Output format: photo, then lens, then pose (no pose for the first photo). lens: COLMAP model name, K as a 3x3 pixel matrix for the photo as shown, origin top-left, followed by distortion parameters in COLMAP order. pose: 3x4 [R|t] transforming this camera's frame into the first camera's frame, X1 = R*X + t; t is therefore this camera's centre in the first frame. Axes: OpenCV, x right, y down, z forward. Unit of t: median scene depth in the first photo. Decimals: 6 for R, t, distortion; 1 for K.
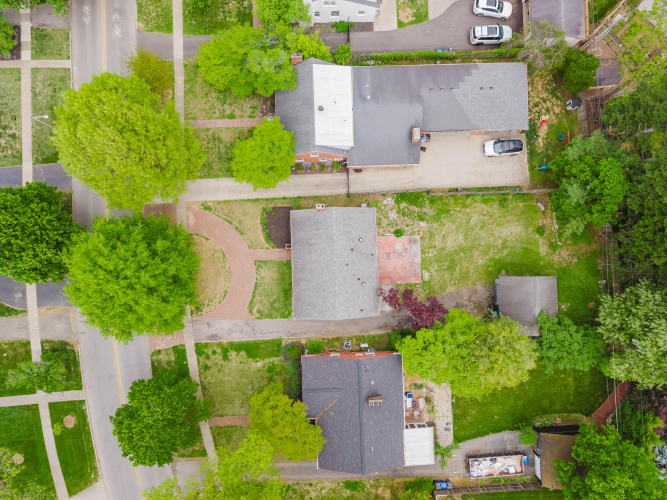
lens RADIAL K [[456.9, 0, 336.6], [0, 456.9, 251.6], [0, 0, 1]] dist [0.001030, -0.004633]
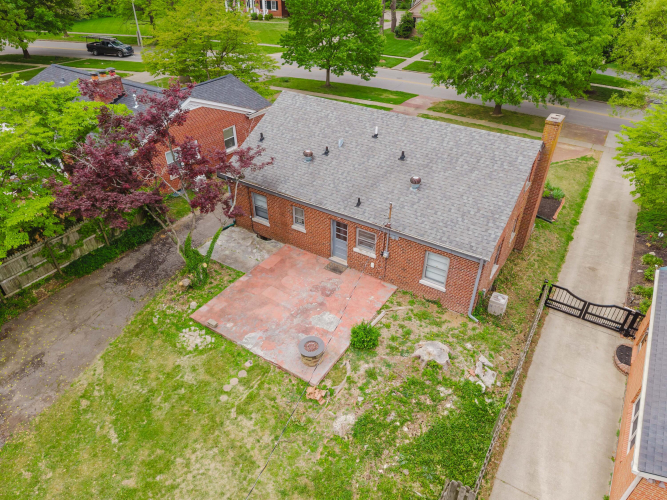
lens RADIAL K [[456.9, 0, 325.5], [0, 456.9, 249.9], [0, 0, 1]] dist [-0.001678, -0.000169]
pose [[-0.584502, 0.426312, -0.690373, 0.329283], [-0.811216, -0.324776, 0.486260, -0.144087], [-0.016918, 0.844262, 0.535664, 0.797543]]
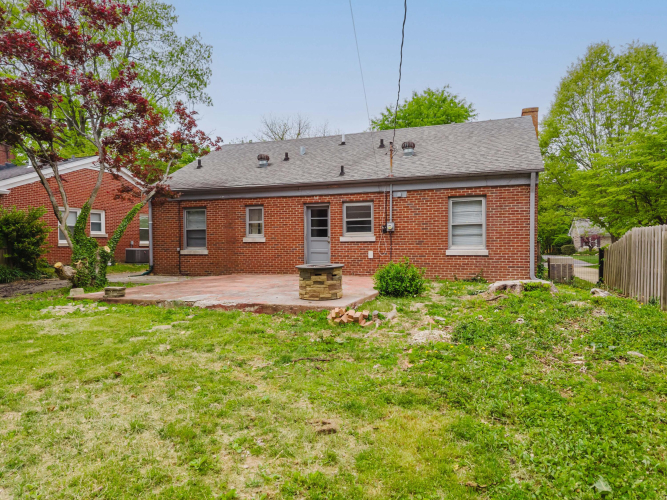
lens RADIAL K [[456.9, 0, 336.6], [0, 456.9, 251.6], [0, 0, 1]] dist [0.001030, -0.004633]
pose [[-0.370933, -0.030253, -0.928167, 0.302983], [-0.928640, 0.005647, 0.370938, -0.081438], [-0.005981, 0.999526, -0.030188, 0.993954]]
